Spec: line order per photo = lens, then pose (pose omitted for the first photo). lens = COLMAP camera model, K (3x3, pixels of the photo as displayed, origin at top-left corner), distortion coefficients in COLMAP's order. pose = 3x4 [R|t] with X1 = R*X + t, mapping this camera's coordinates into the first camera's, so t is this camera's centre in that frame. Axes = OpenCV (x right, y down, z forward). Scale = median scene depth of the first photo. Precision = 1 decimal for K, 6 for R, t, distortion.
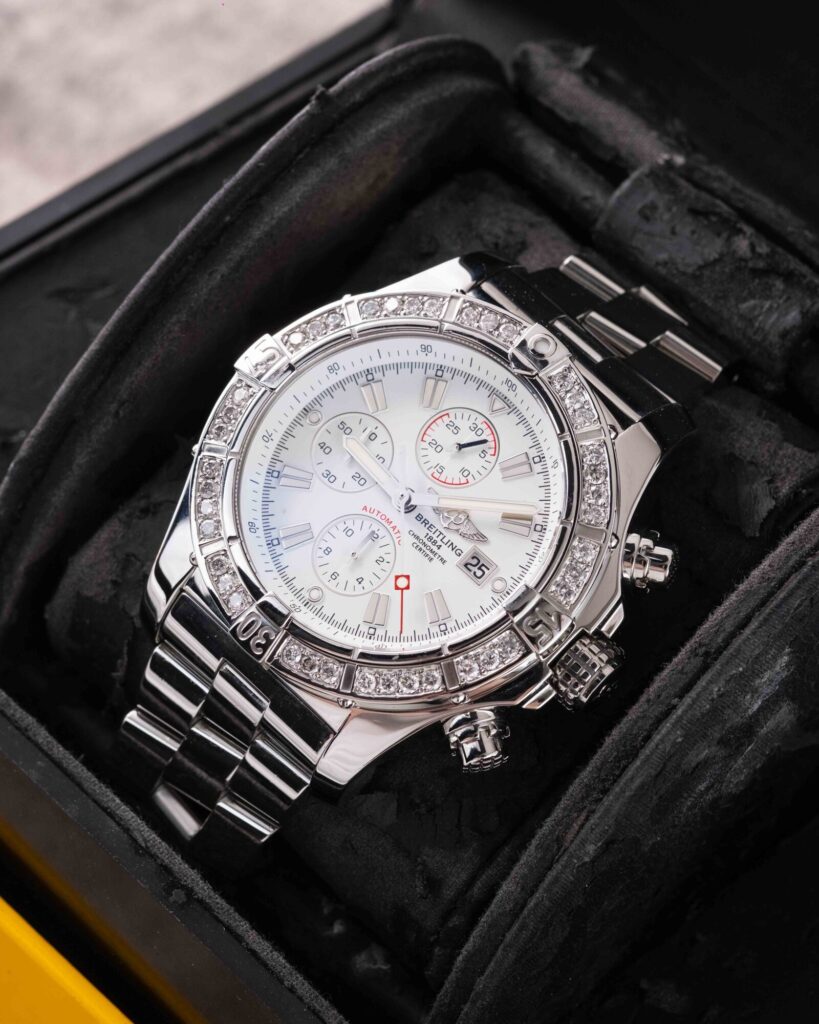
lens RADIAL K [[4044.5, 0, 418.2], [0, 4044.5, 558.4], [0, 0, 1]] dist [0.347146, 0.000000]
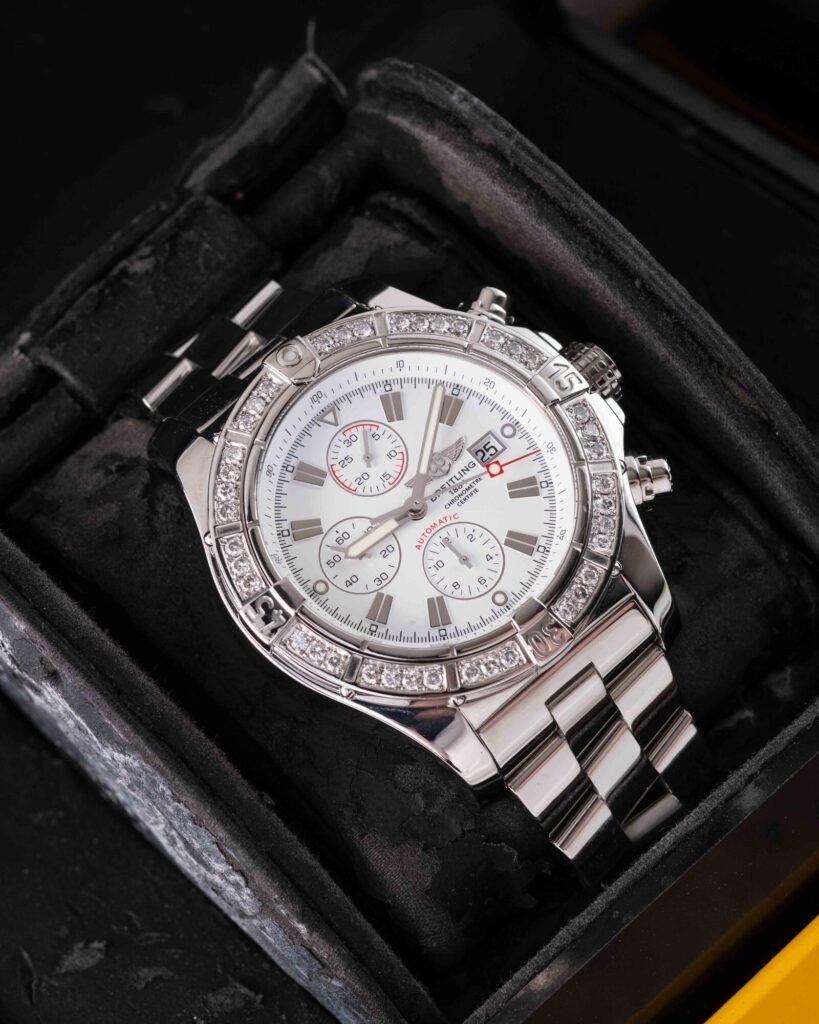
lens RADIAL K [[4044.5, 0, 411.3], [0, 4044.5, 508.2], [0, 0, 1]] dist [0.347146, 0.000000]
pose [[0.056955, -0.874423, 0.481810, -0.499112], [0.947127, 0.199956, 0.250934, -0.273502], [-0.315763, 0.442043, 0.839578, 0.127622]]
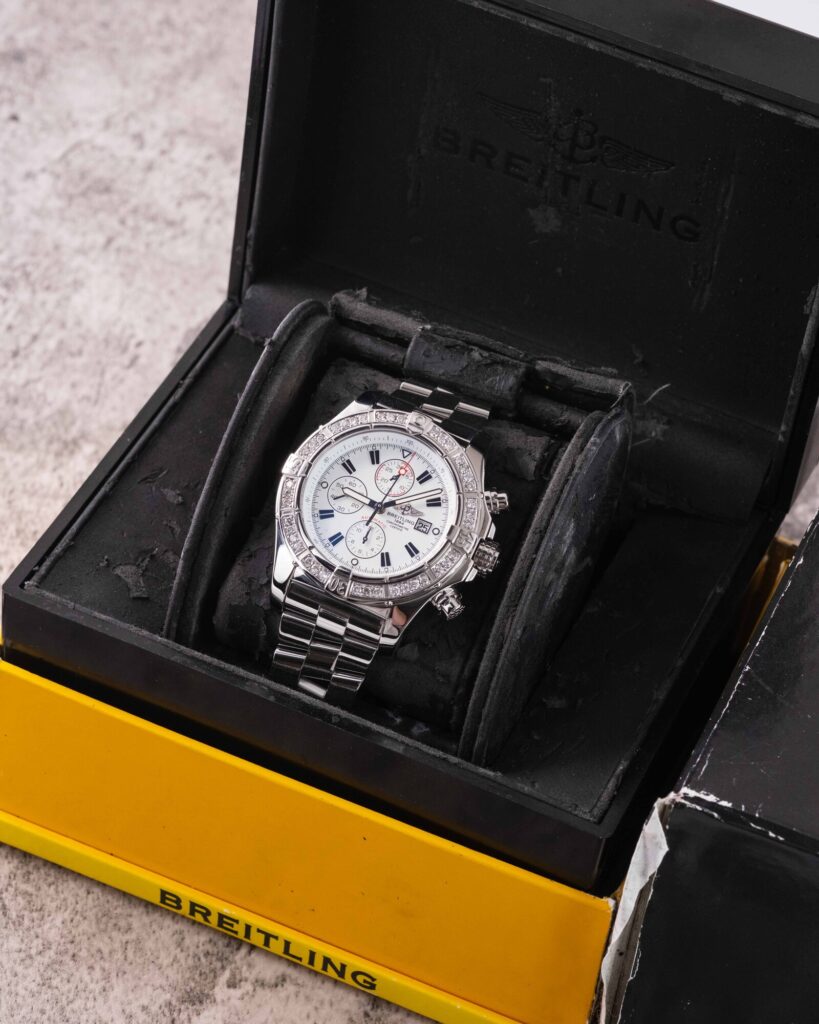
lens RADIAL K [[4044.5, 0, 409.4], [0, 4044.5, 509.5], [0, 0, 1]] dist [0.347146, 0.000000]
pose [[0.935197, -0.287725, 0.206451, -0.424029], [0.302735, 0.952034, -0.044525, 0.084825], [-0.183737, 0.104139, 0.977443, -1.070684]]
